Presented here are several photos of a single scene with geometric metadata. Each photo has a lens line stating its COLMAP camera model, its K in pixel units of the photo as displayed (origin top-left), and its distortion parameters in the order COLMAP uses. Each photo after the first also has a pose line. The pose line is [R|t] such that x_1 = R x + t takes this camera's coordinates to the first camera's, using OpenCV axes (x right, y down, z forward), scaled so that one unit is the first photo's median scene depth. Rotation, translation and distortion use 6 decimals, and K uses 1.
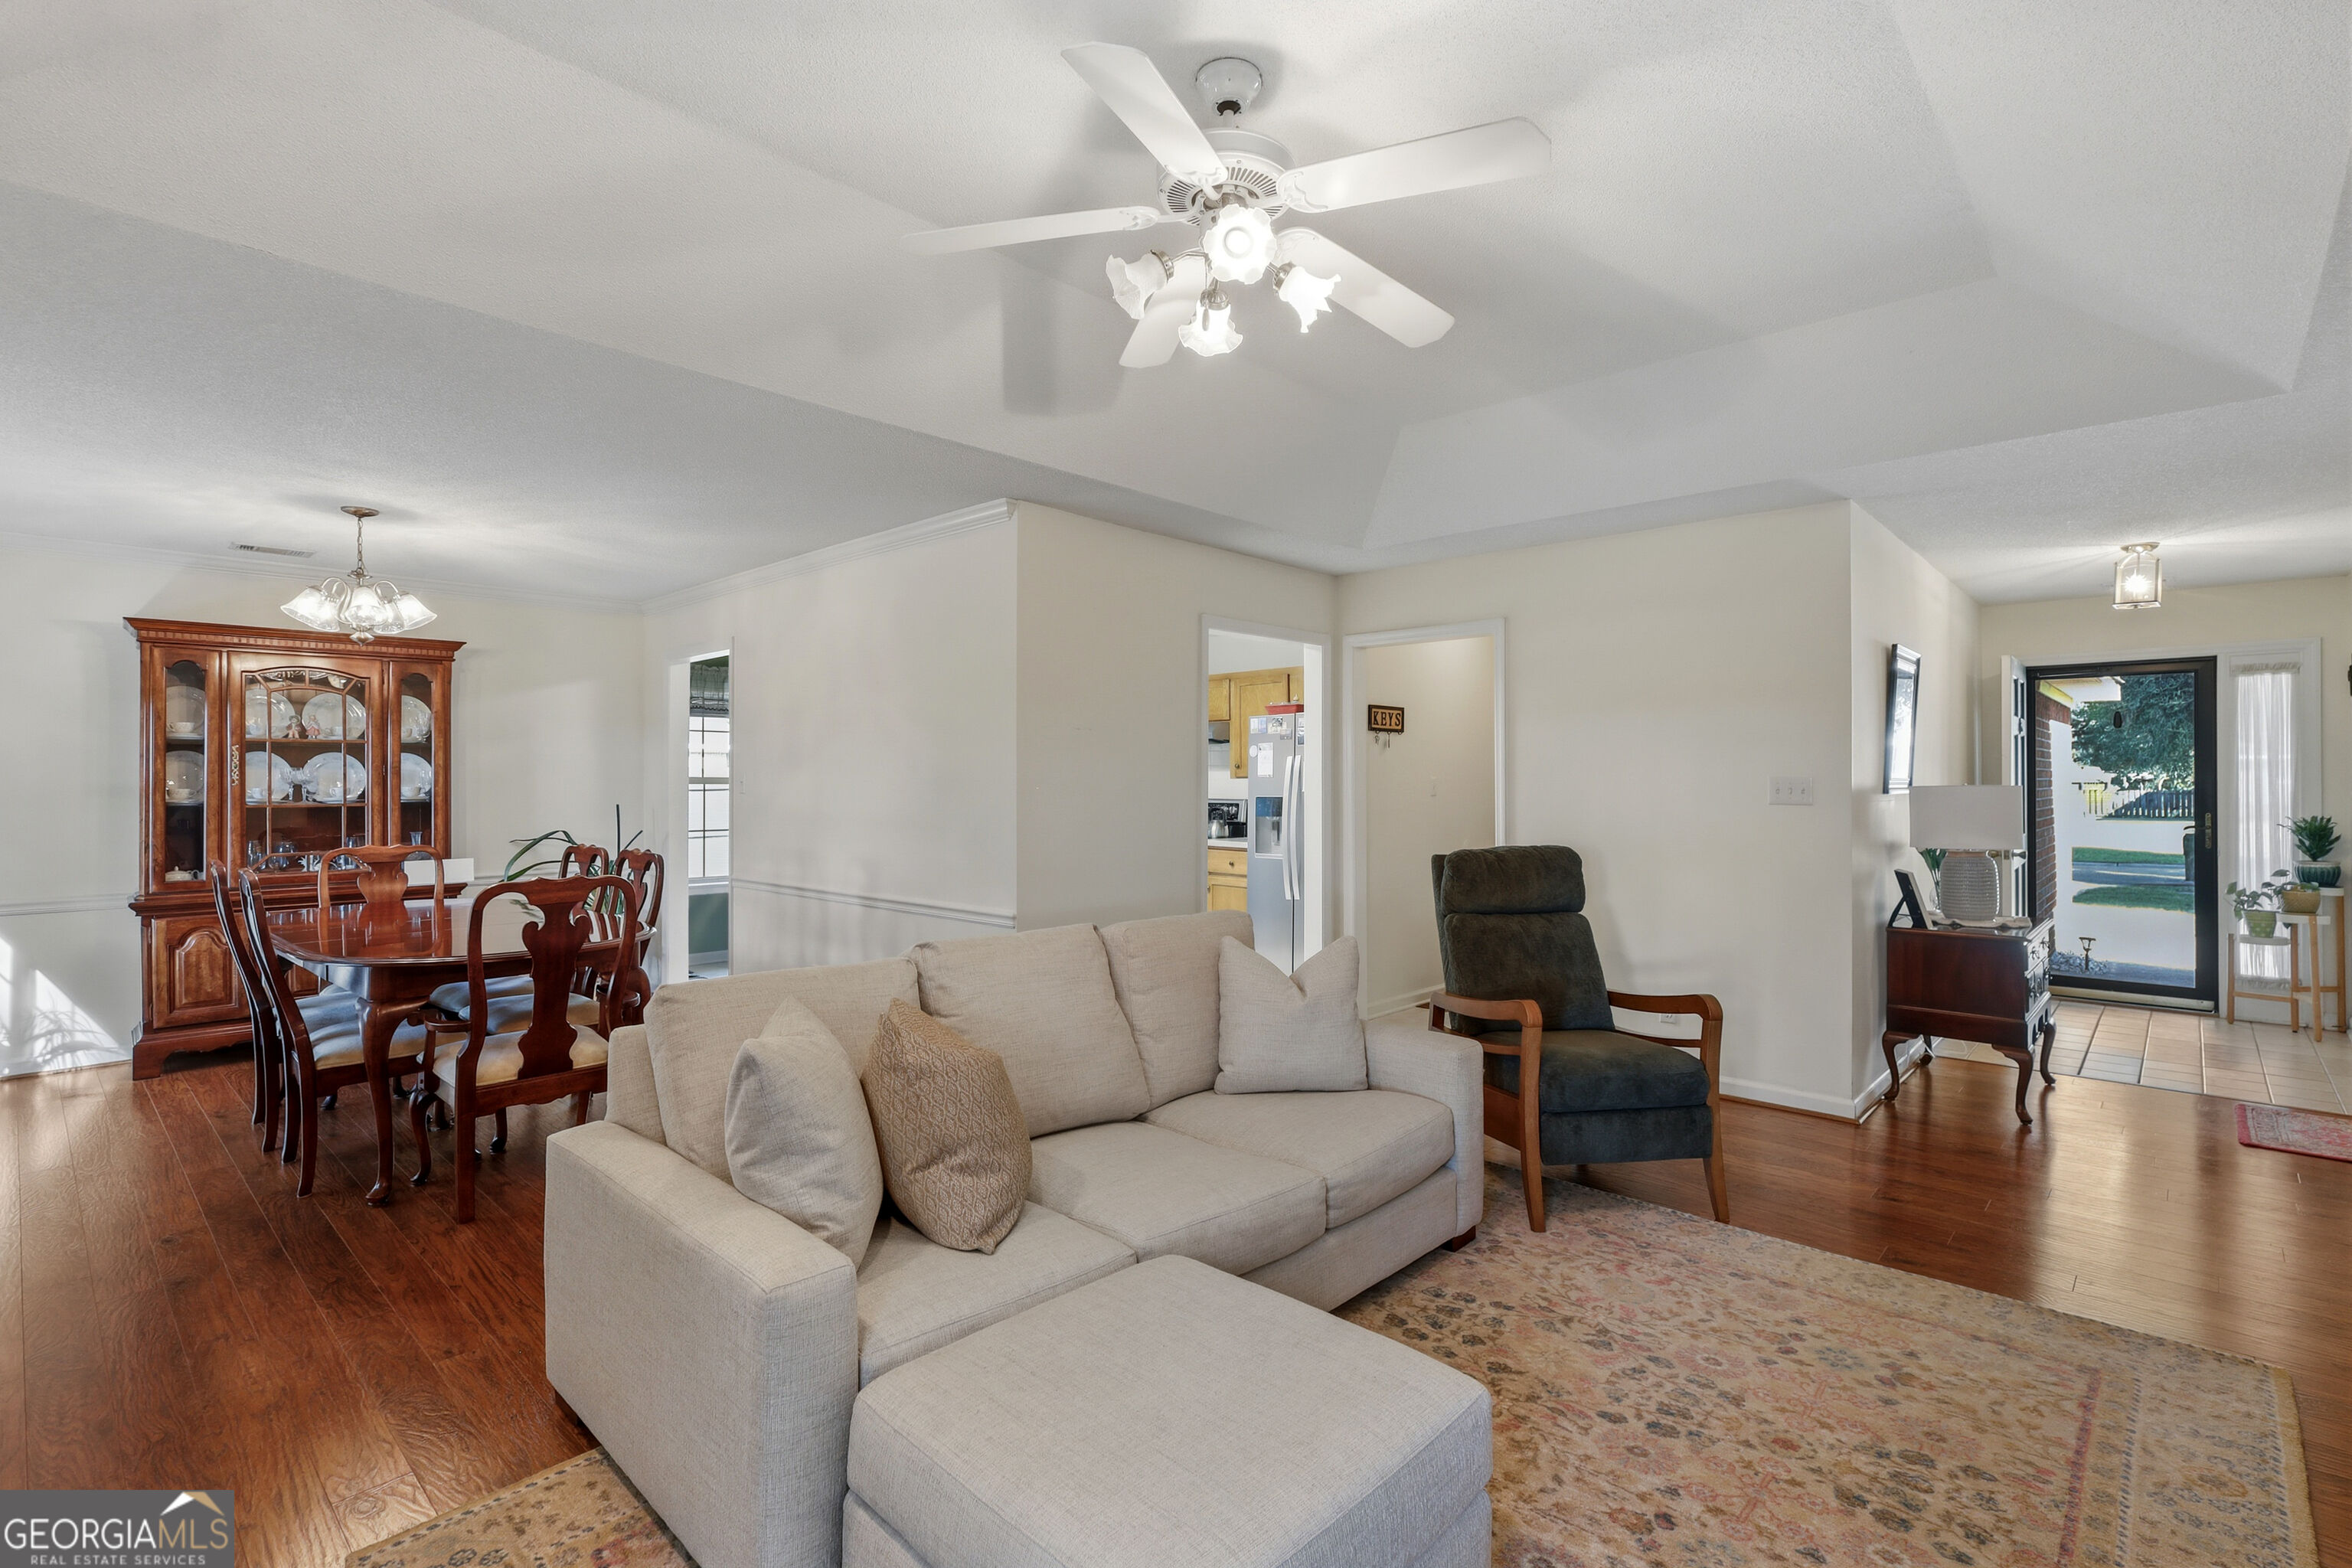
lens RADIAL K [[1100.4, 0, 1176.0], [0, 1100.4, 784.0], [0, 0, 1]] dist [0.000399, 0.000012]
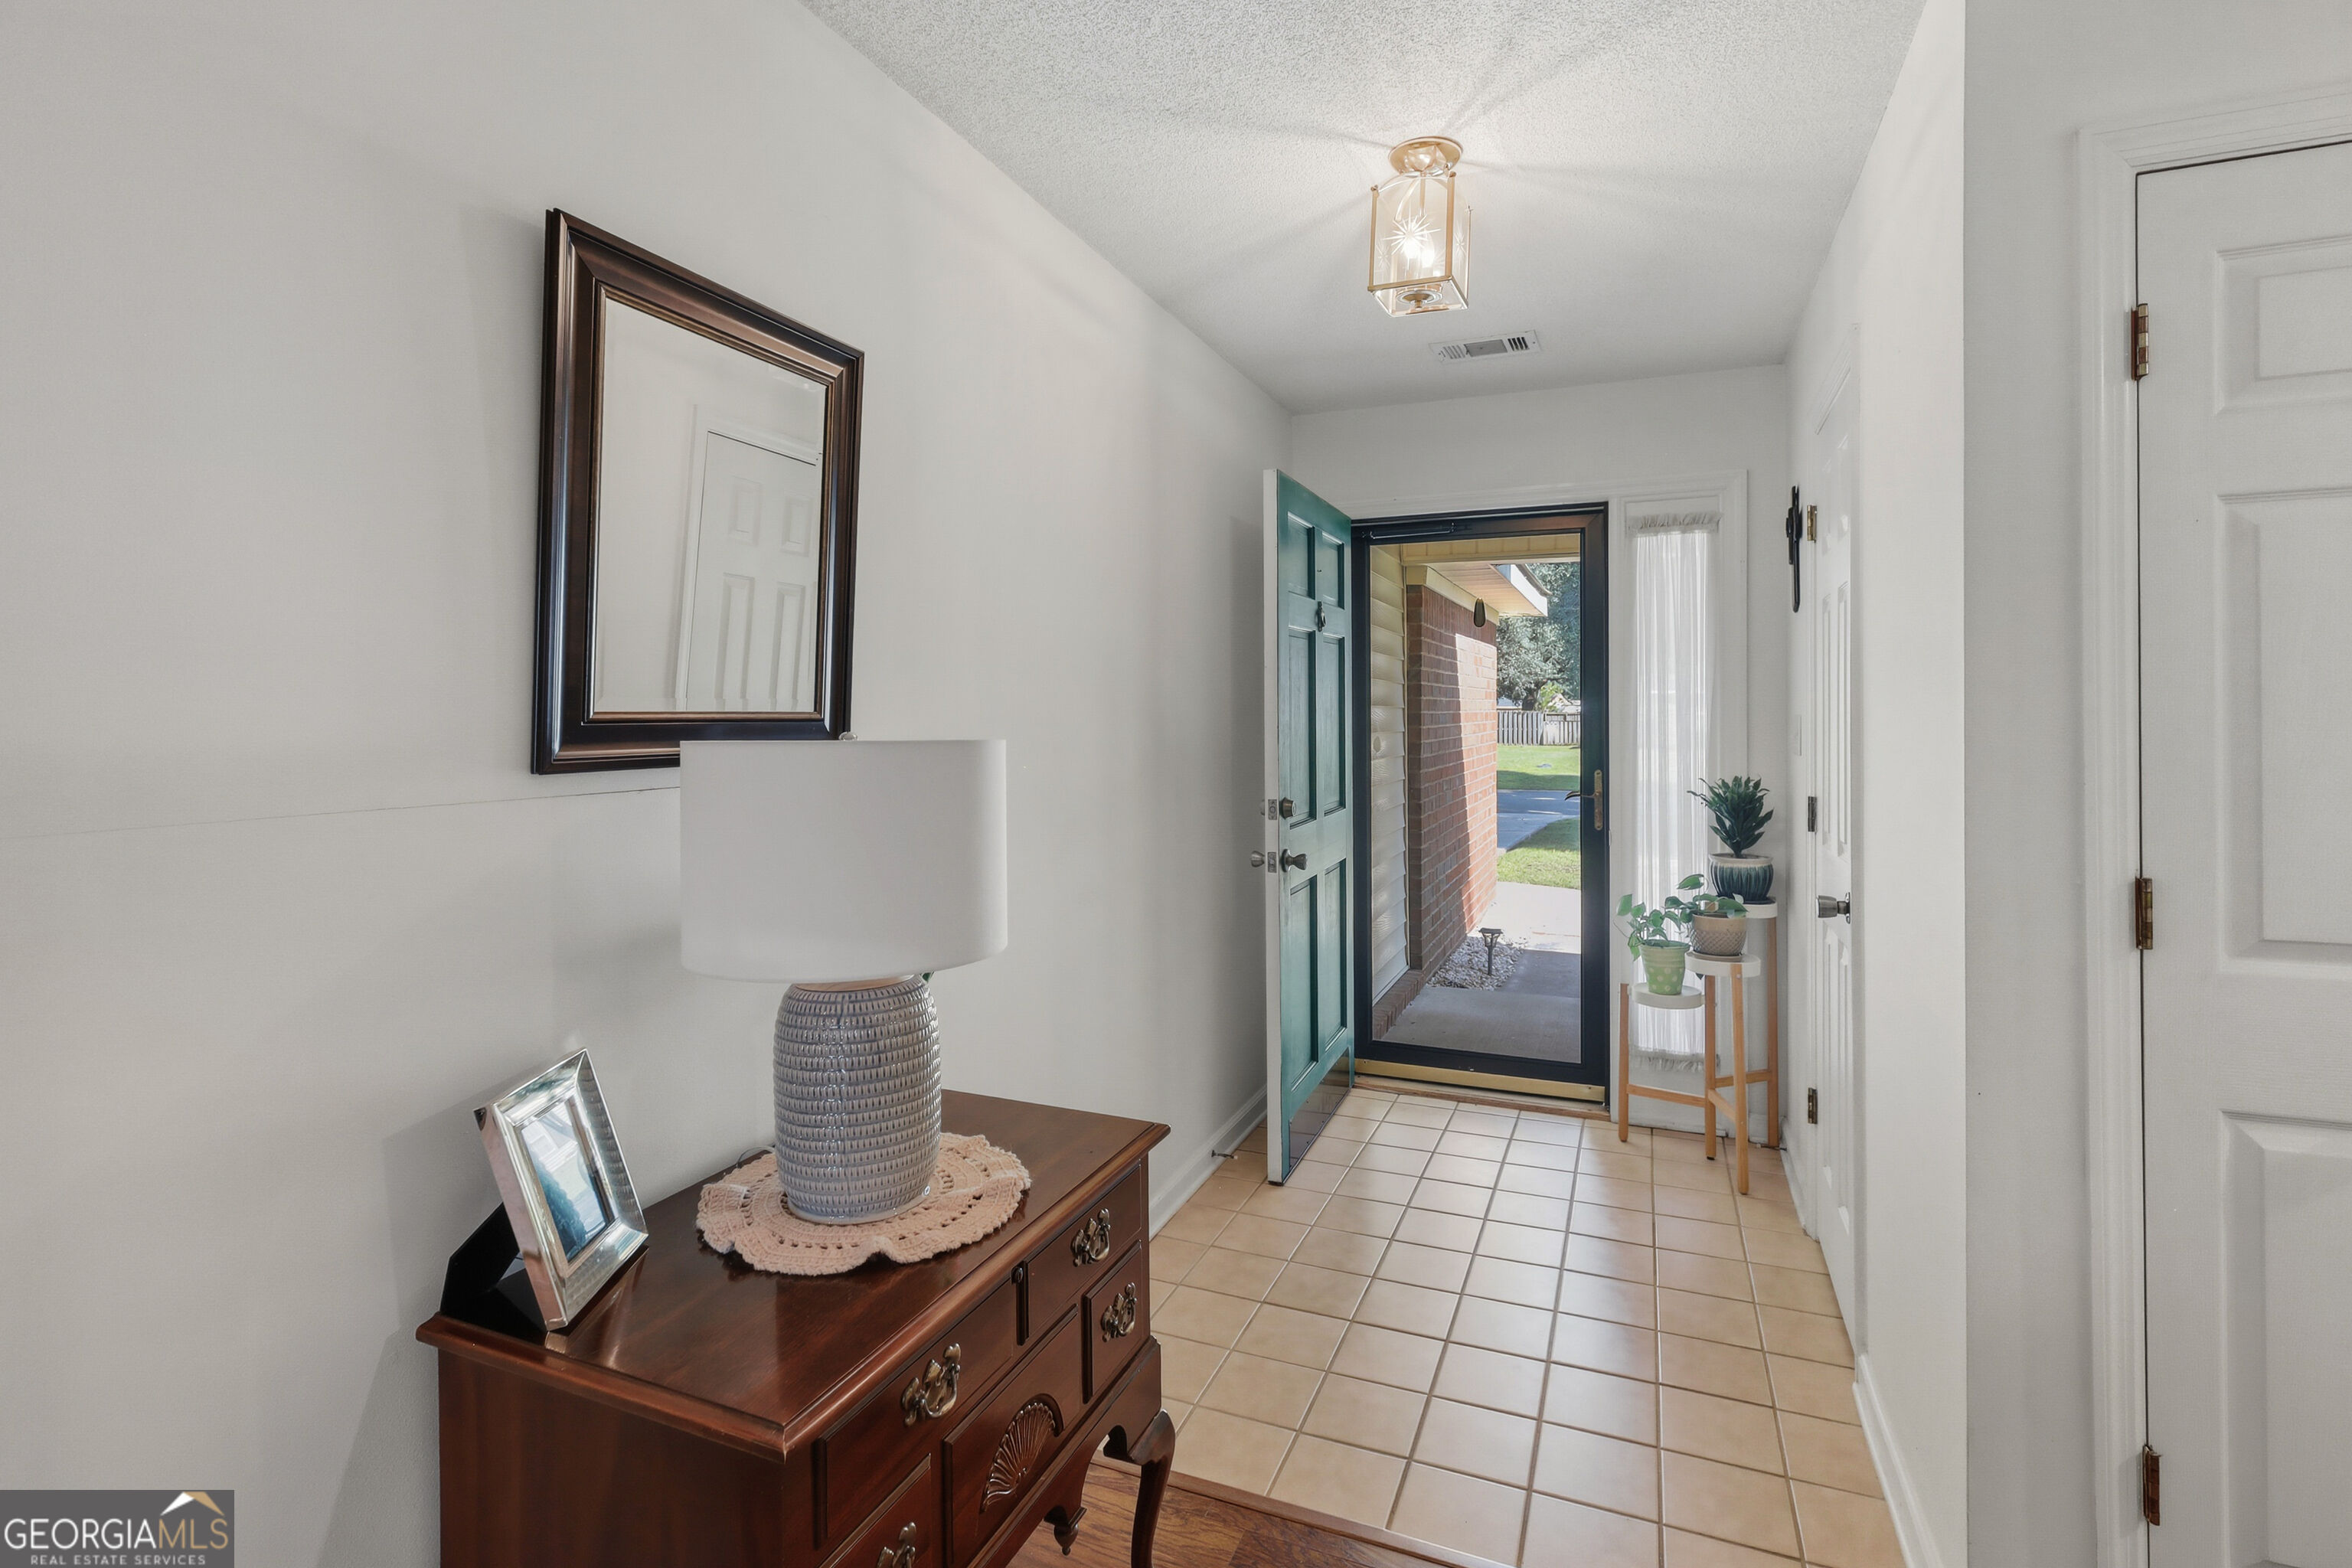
lens RADIAL K [[1124.4, 0, 1171.9], [0, 1124.4, 723.0], [0, 0, 1]] dist [-0.001794, -0.000165]
pose [[0.939304, -0.002510, 0.343077, 0.545927], [-0.000217, 0.999969, 0.007909, -0.004310], [-0.343086, -0.007503, 0.939274, 0.541287]]
